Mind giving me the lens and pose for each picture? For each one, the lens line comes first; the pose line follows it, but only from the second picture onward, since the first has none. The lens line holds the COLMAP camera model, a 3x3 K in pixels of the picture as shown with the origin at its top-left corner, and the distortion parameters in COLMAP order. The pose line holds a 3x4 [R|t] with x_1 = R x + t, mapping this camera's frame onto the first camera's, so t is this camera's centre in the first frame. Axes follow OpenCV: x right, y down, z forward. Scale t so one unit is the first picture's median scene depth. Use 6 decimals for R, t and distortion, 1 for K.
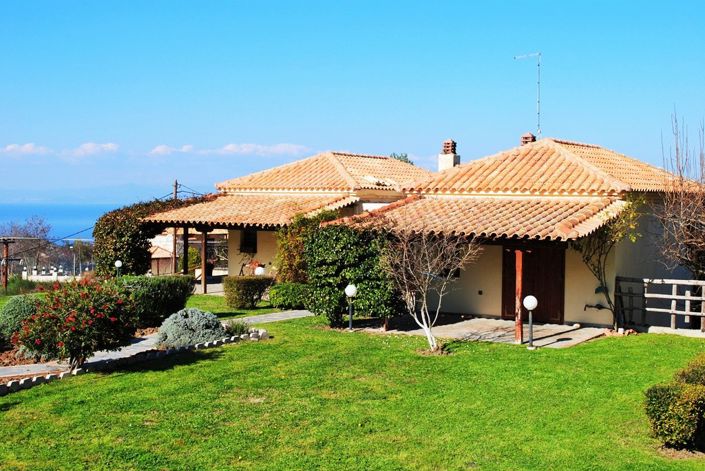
lens RADIAL K [[969.5, 0, 352.5], [0, 969.5, 235.5], [0, 0, 1]] dist [-0.008705, 0.011702]
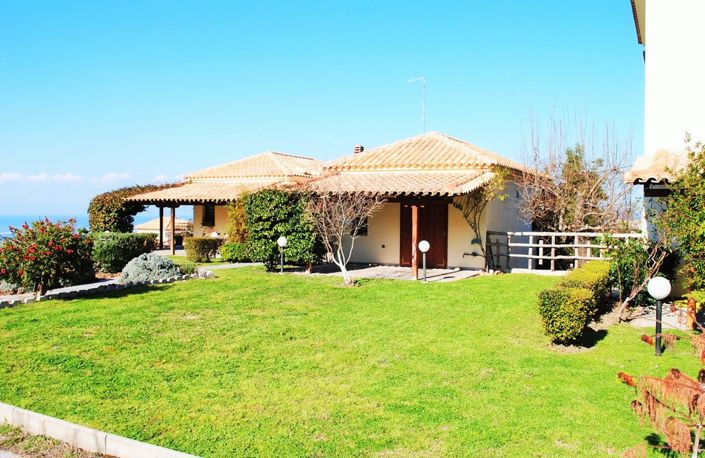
lens RADIAL K [[675.2, 0, 352.5], [0, 675.2, 229.0], [0, 0, 1]] dist [-0.057382, -0.000688]
pose [[0.995867, -0.004170, 0.090727, 0.010688], [0.004038, 0.999990, 0.001647, 0.042196], [-0.090733, -0.001274, 0.995874, 0.126823]]
